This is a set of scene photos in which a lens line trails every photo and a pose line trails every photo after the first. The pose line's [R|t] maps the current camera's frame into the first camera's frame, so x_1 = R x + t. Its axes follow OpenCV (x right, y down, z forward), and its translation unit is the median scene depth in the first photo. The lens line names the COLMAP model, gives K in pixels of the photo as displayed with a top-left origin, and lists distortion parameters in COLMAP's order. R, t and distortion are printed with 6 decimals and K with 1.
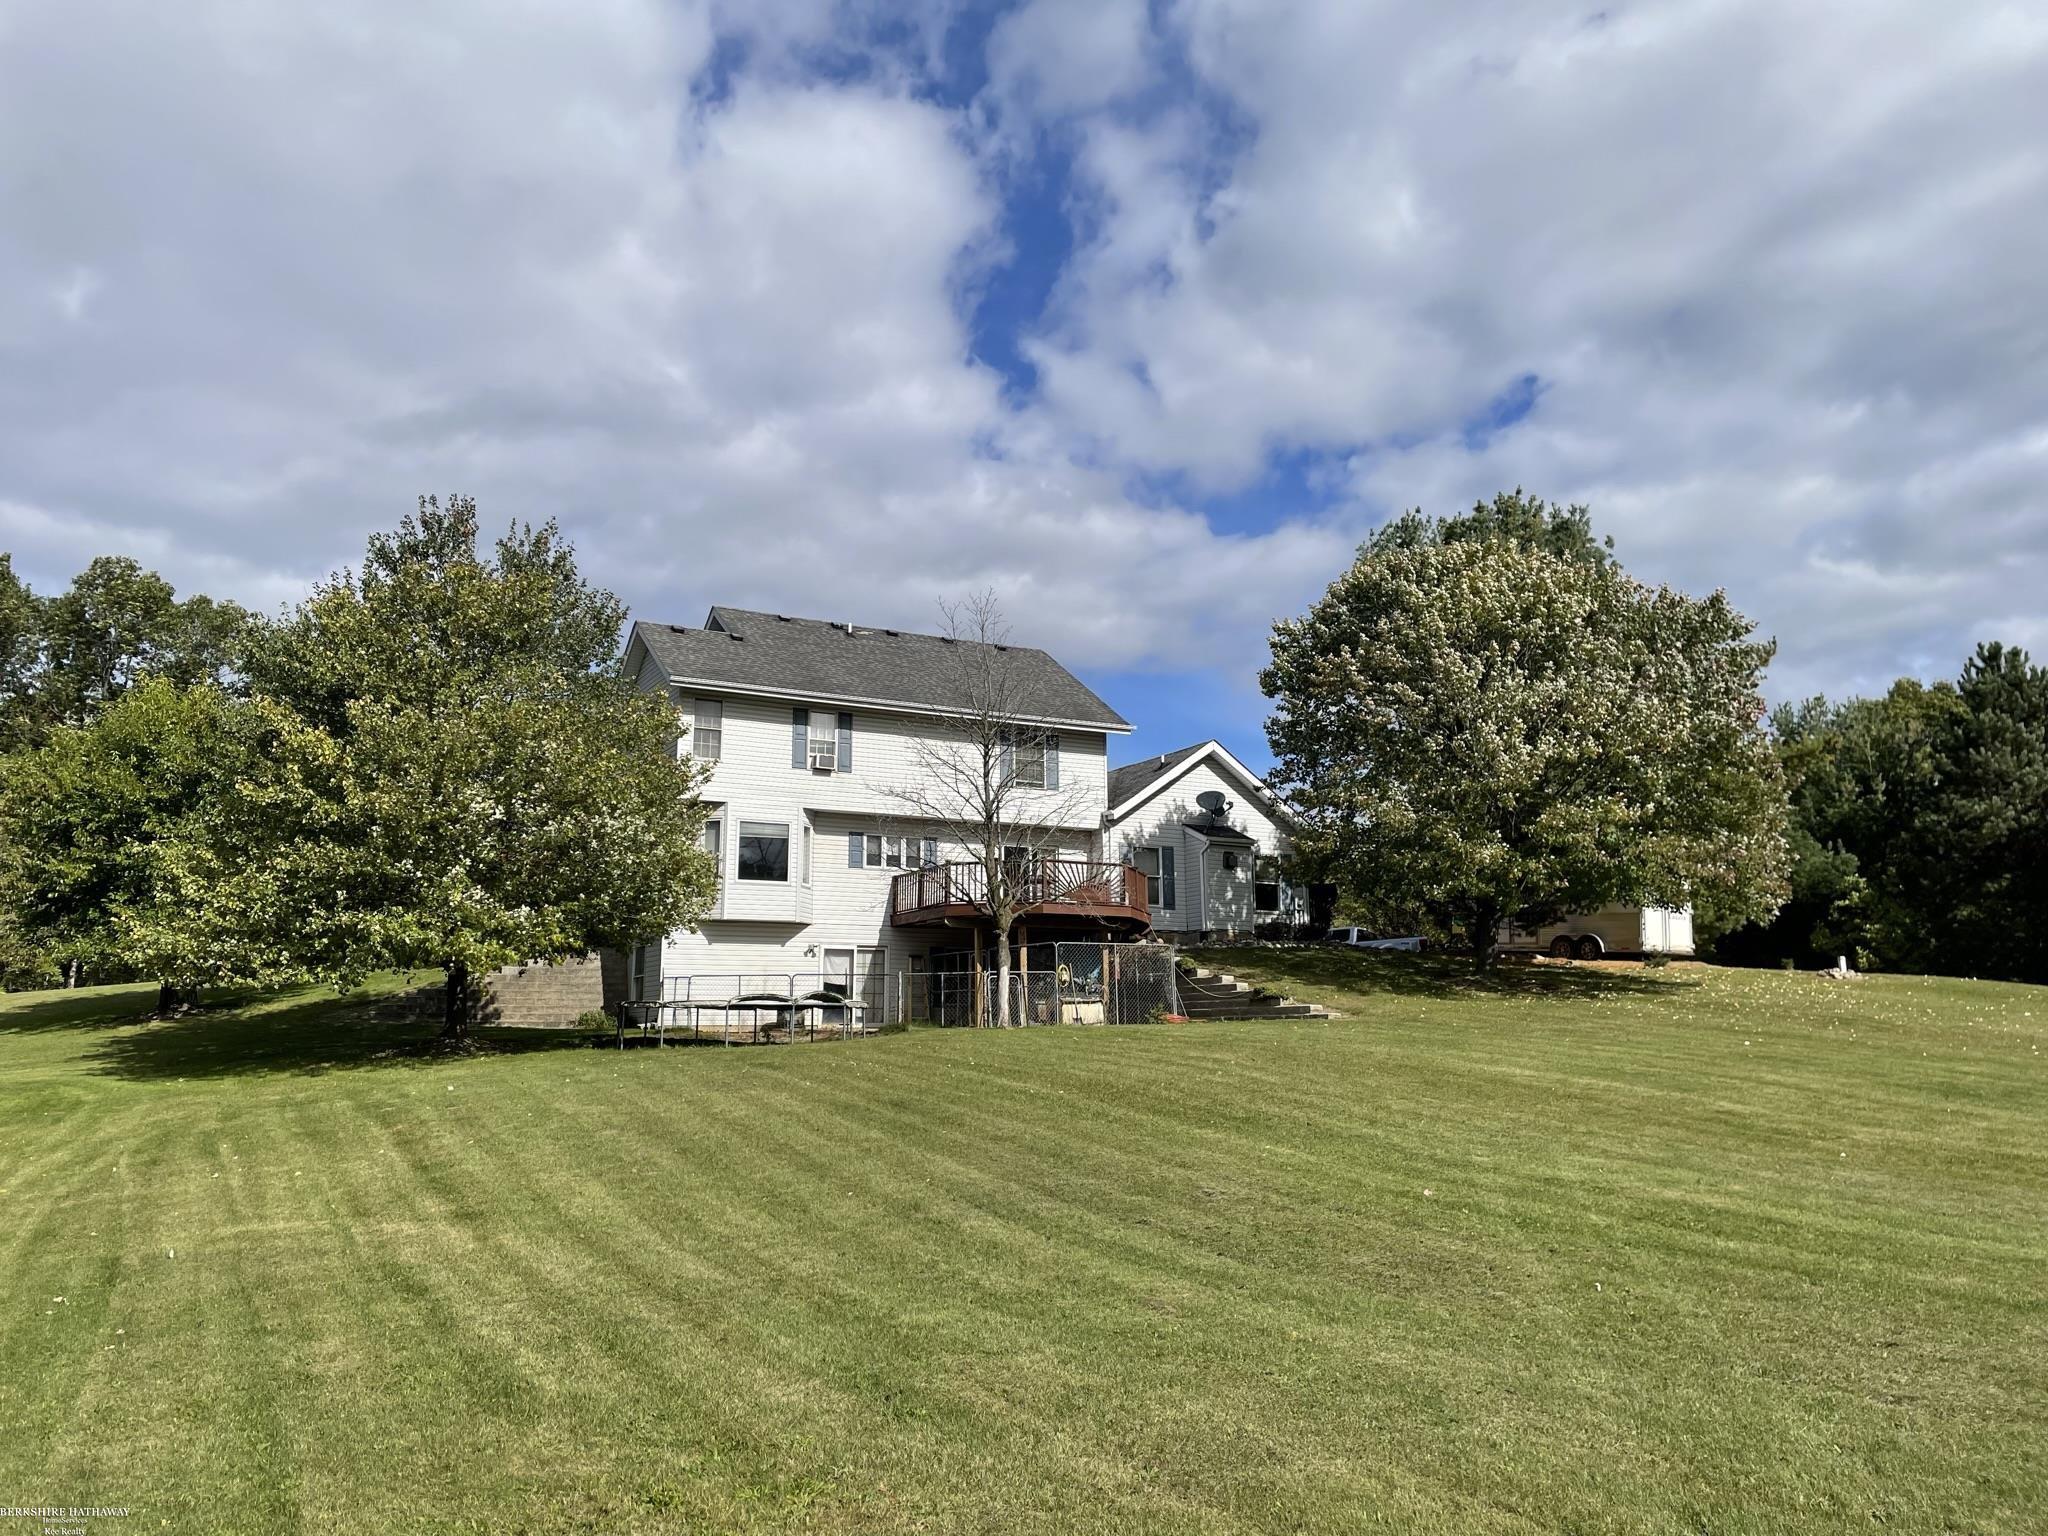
lens RADIAL K [[1289.5, 0, 1000.6], [0, 1289.5, 767.1], [0, 0, 1]] dist [0.017951, -0.002693]
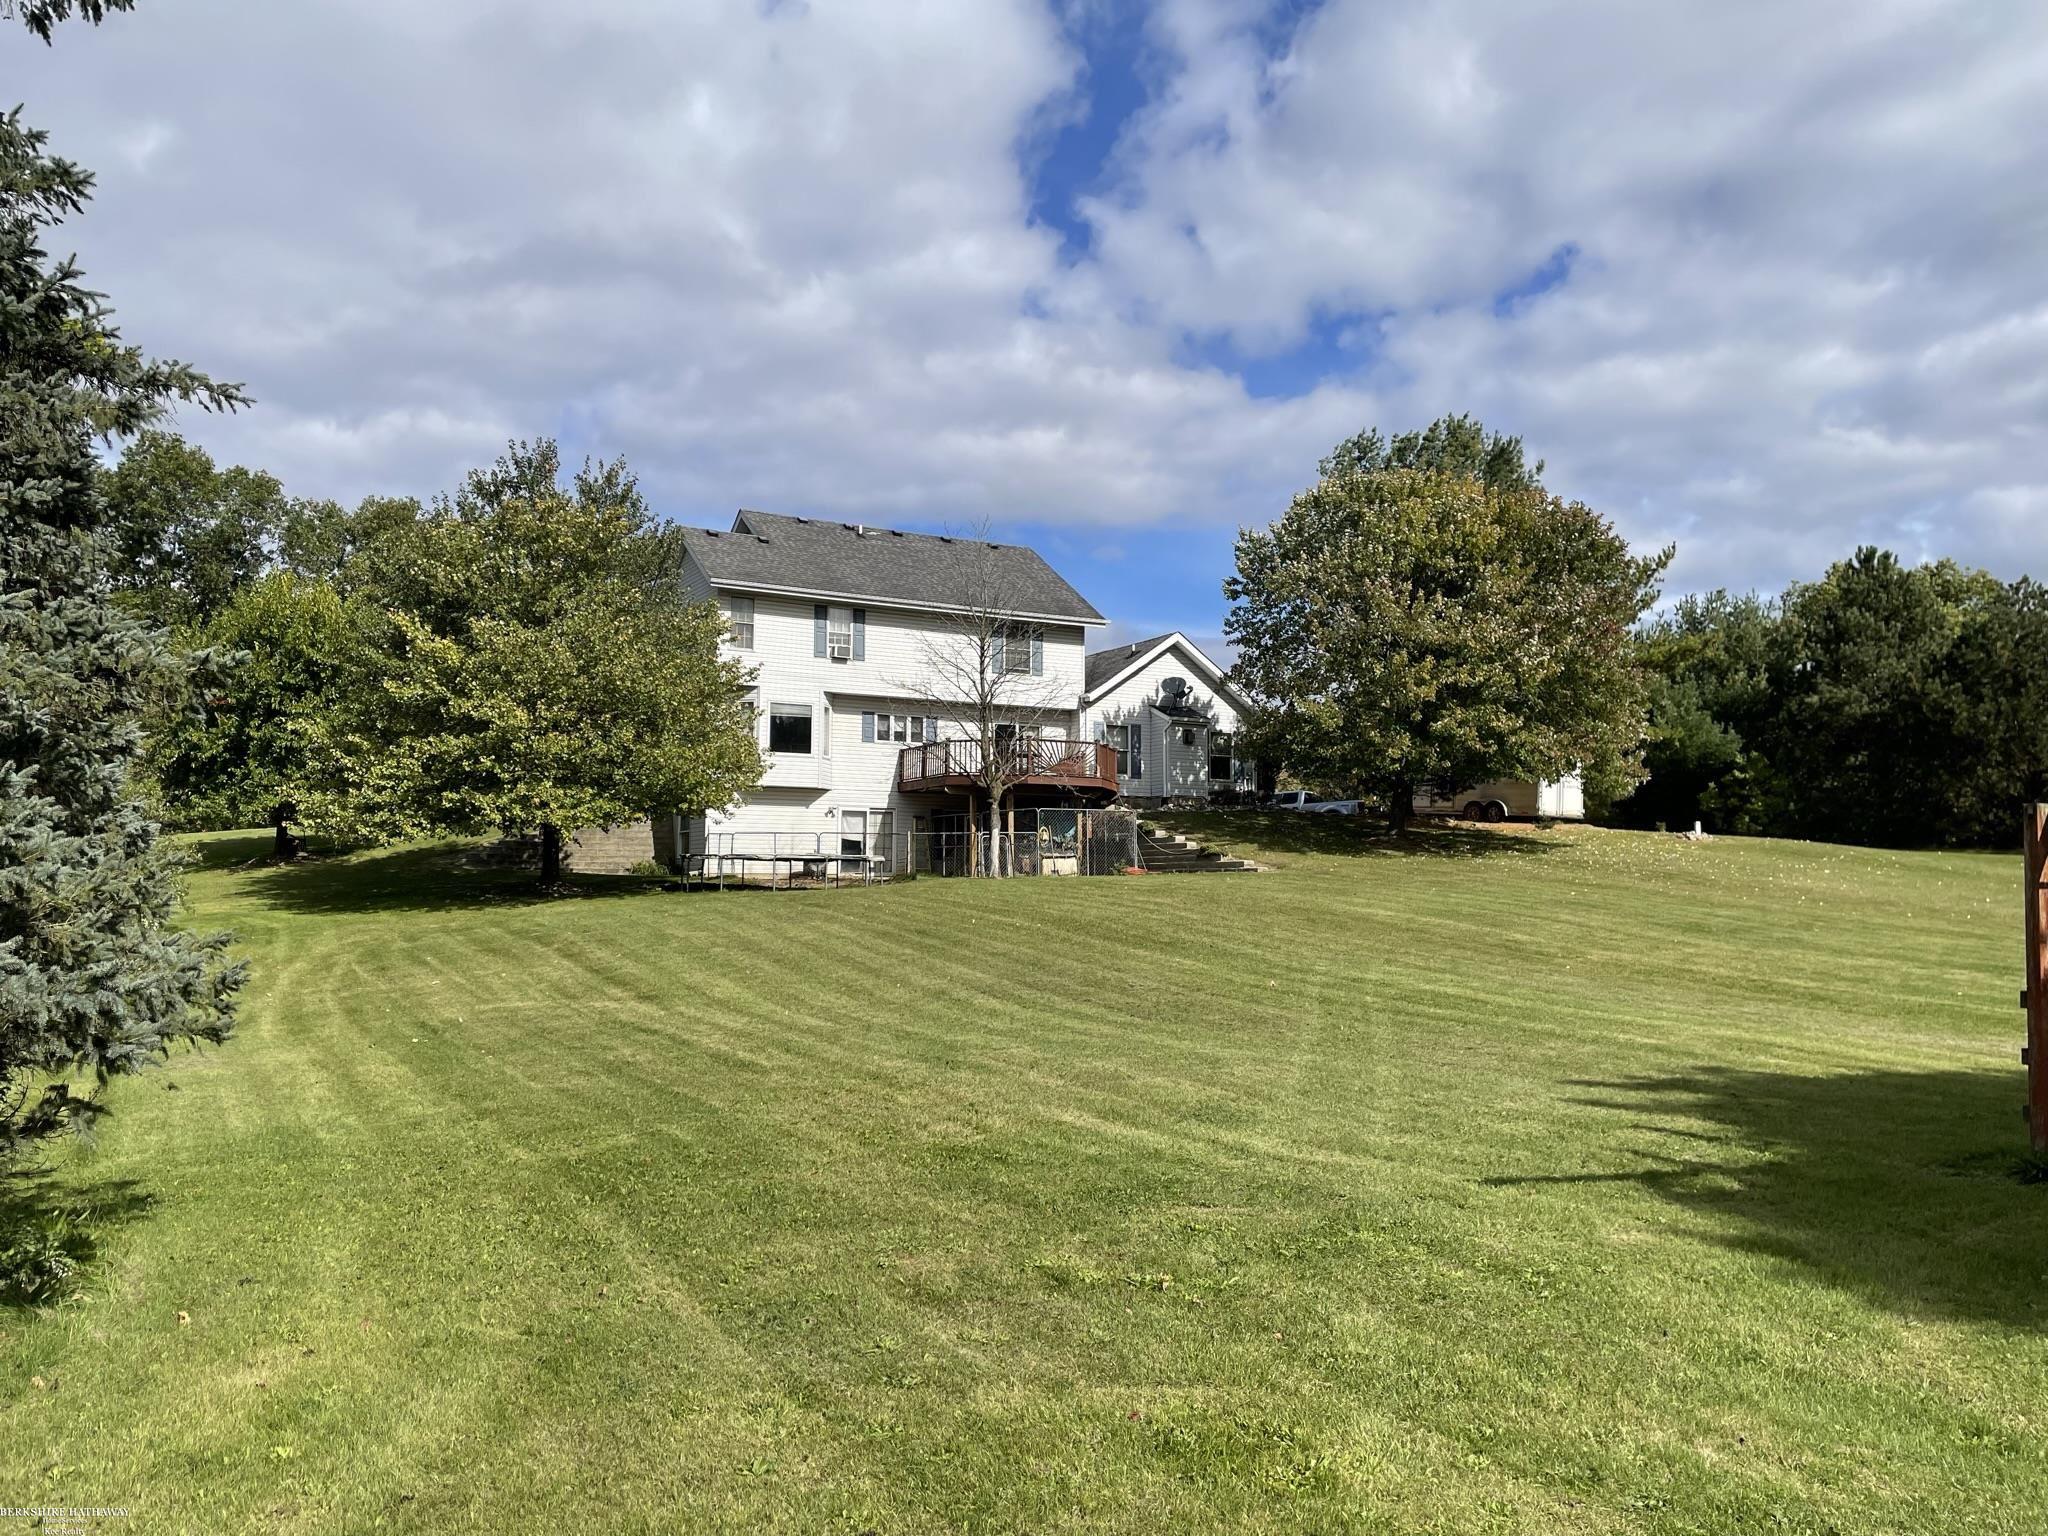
lens RADIAL K [[1554.8, 0, 1024.0], [0, 1554.8, 768.0], [0, 0, 1]] dist [0.000740, 0.002223]
pose [[0.999514, 0.008822, 0.029898, -0.013468], [-0.012677, 0.991261, 0.131302, -0.088663], [-0.028478, -0.131617, 0.990891, -0.418331]]
